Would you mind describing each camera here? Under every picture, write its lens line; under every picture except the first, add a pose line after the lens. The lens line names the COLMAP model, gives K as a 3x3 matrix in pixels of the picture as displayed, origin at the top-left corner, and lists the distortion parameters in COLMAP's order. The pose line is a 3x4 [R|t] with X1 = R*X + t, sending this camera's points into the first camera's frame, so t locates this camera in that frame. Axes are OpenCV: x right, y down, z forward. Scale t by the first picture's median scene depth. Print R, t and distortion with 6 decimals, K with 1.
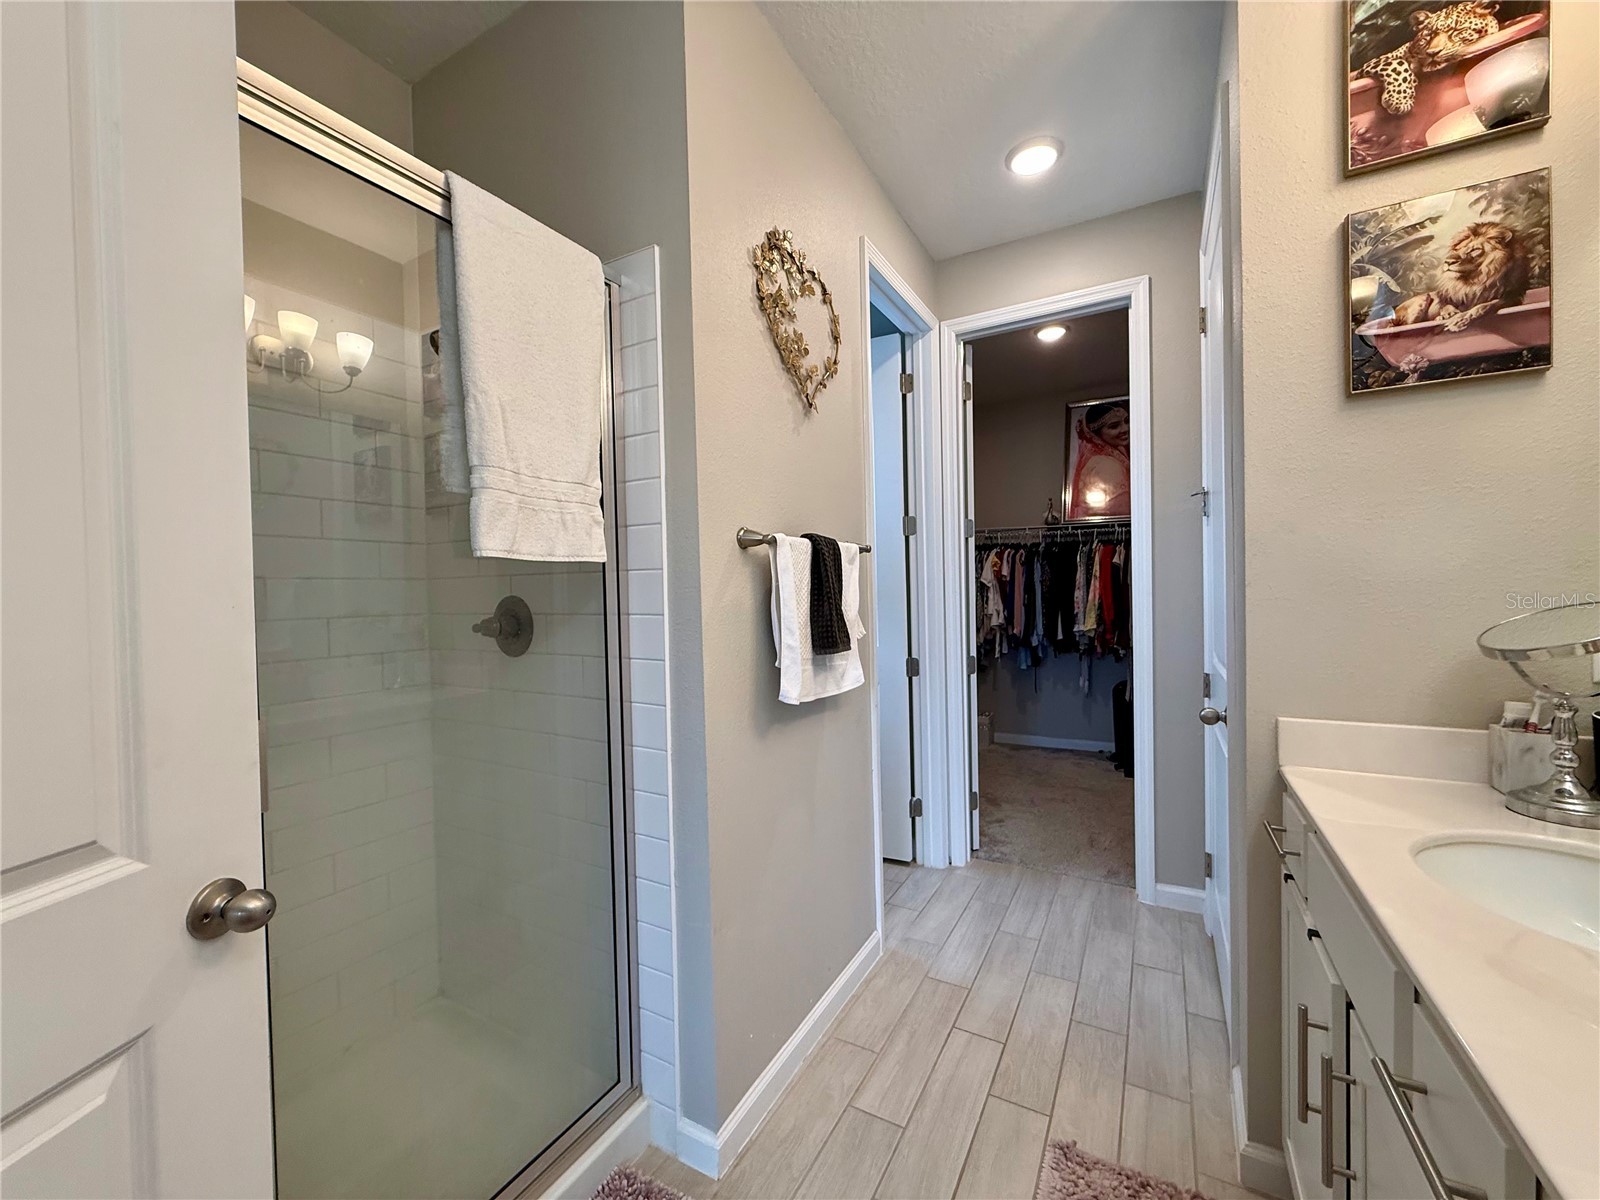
lens RADIAL K [[636.3, 0, 796.9], [0, 636.3, 599.3], [0, 0, 1]] dist [0.000289, 0.000148]
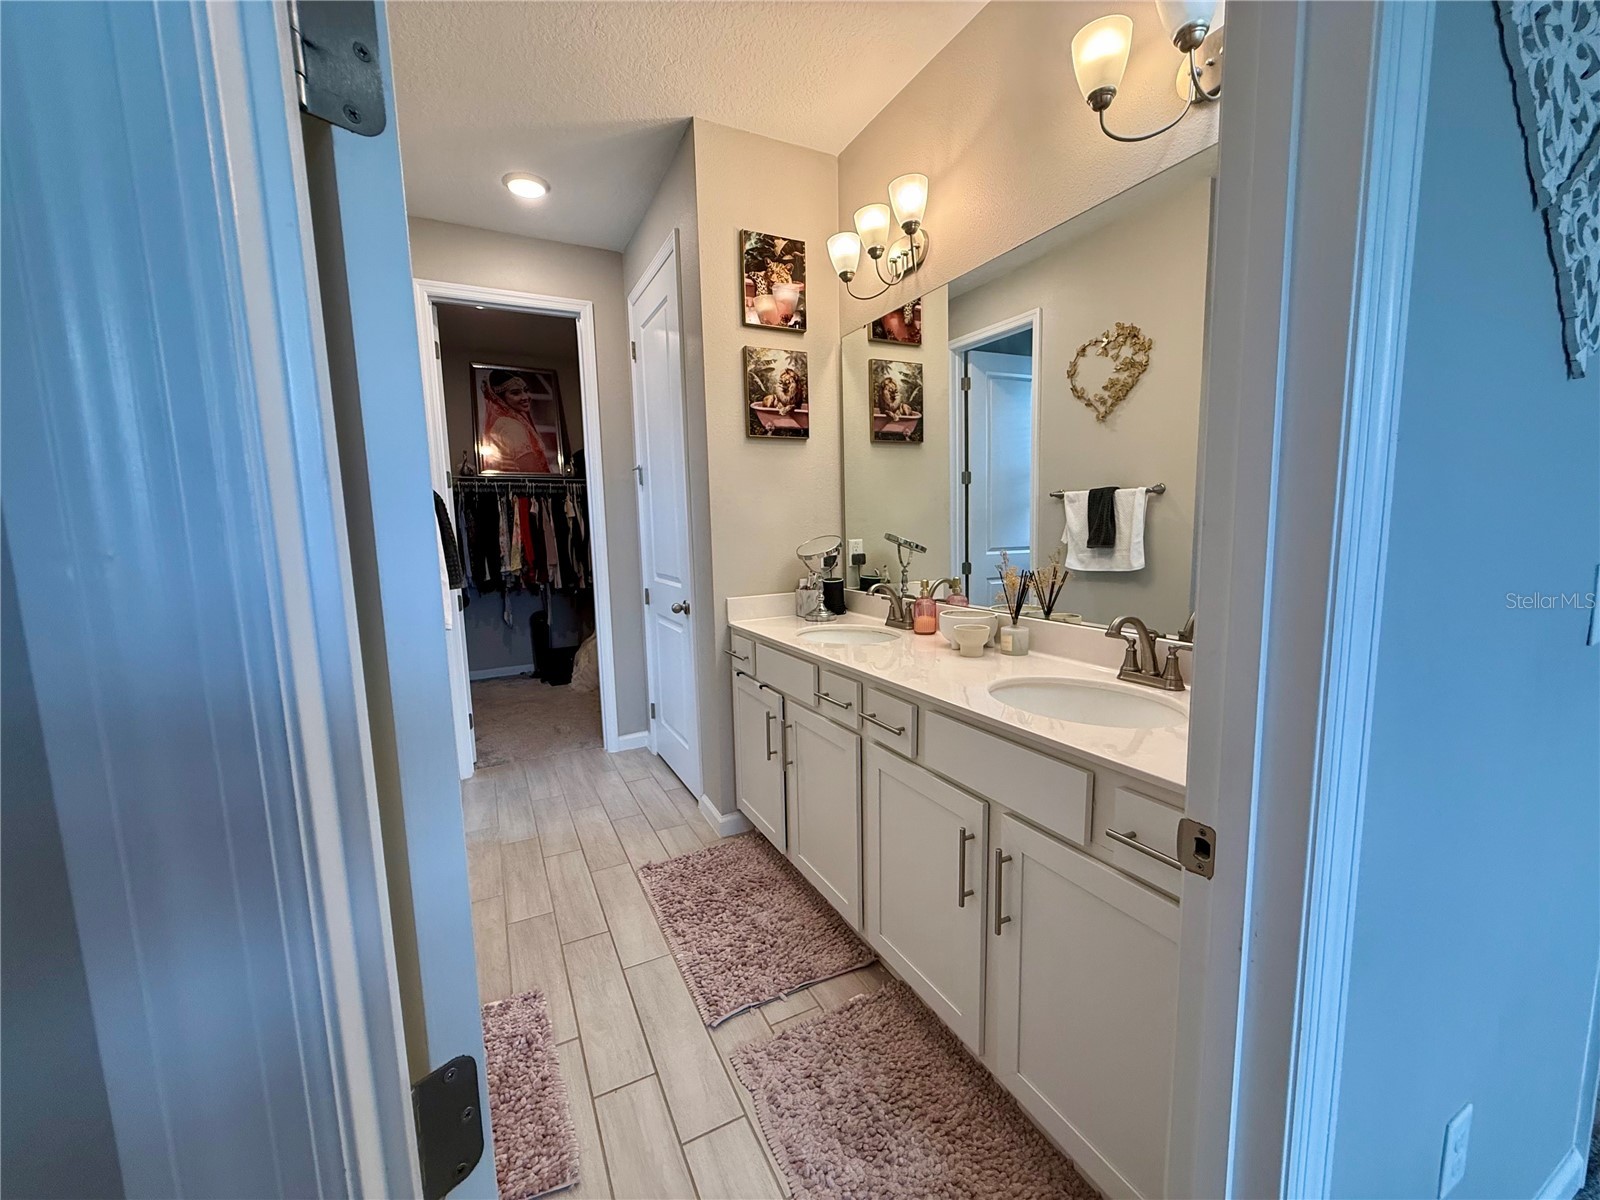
lens RADIAL K [[636.3, 0, 796.9], [0, 636.3, 599.3], [0, 0, 1]] dist [0.000289, 0.000148]
pose [[0.553393, -0.094444, 0.827549, -0.614185], [0.025594, 0.995010, 0.096440, 0.005369], [-0.832527, -0.032189, 0.553048, -0.215505]]
